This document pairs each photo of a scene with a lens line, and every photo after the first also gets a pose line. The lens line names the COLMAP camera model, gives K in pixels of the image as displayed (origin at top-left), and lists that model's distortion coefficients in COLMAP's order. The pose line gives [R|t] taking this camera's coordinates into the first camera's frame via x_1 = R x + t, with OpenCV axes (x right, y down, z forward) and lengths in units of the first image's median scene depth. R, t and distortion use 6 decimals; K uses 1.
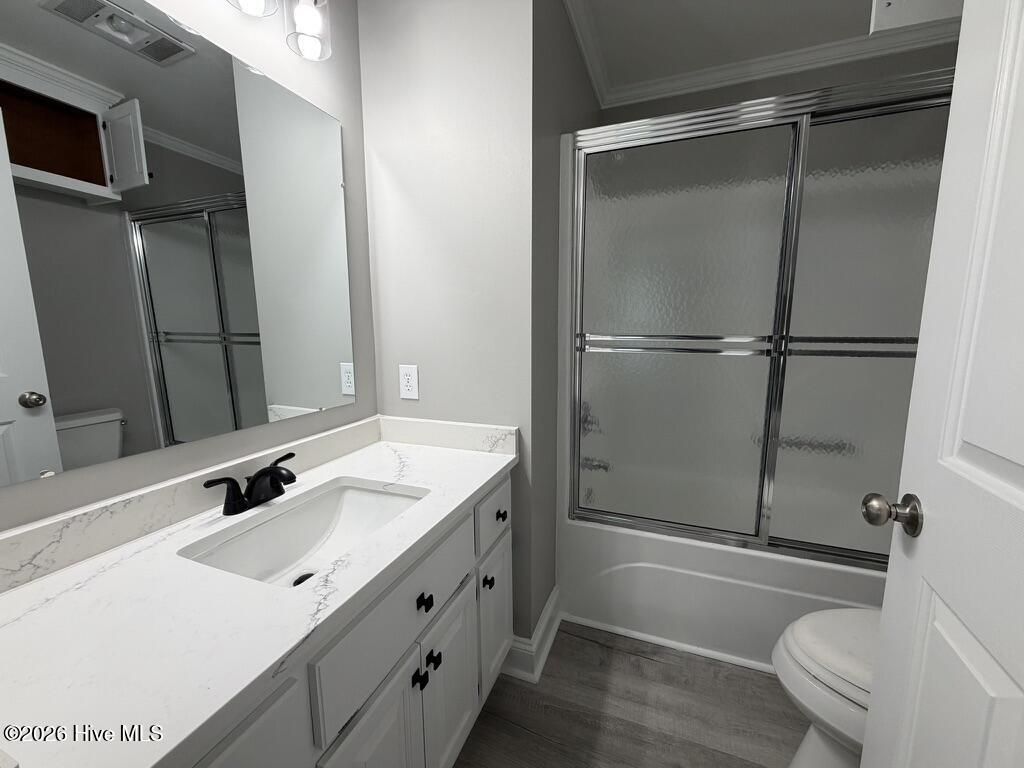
lens RADIAL K [[411.1, 0, 510.9], [0, 411.1, 384.4], [0, 0, 1]] dist [0.003386, -0.000549]
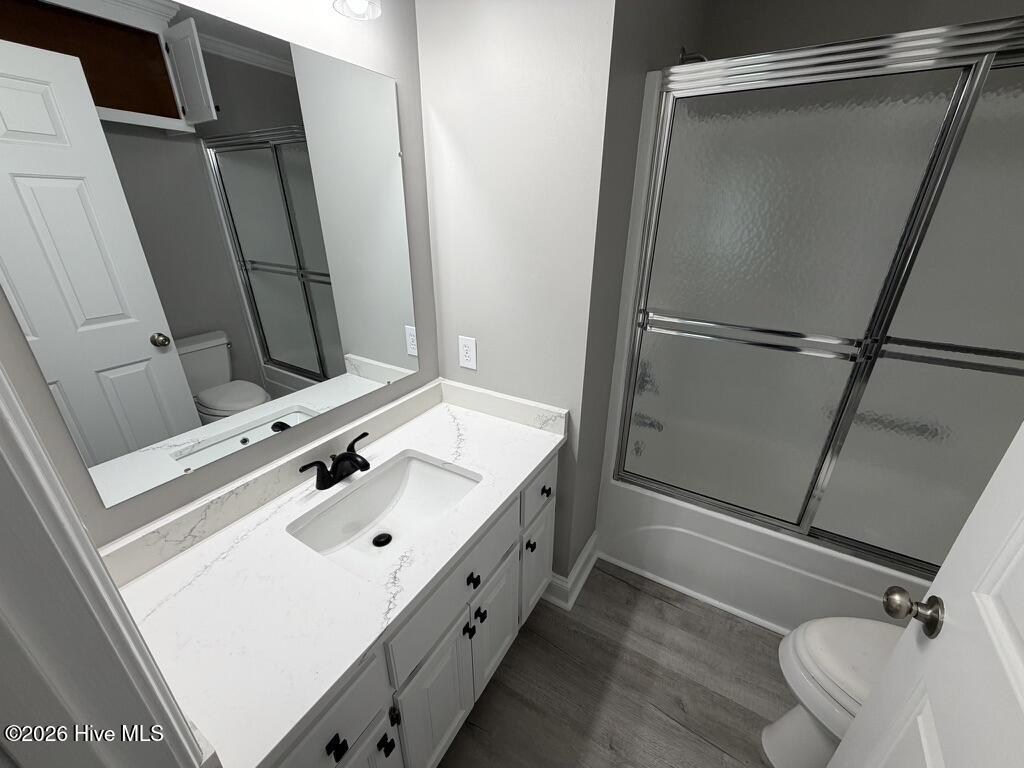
lens RADIAL K [[411.1, 0, 509.6], [0, 411.1, 391.1], [0, 0, 1]] dist [0.003386, -0.000549]
pose [[0.986056, 0.076004, -0.148046, 0.019877], [-0.034367, 0.963441, 0.265707, -0.199203], [0.162828, -0.256914, 0.952618, -0.000857]]
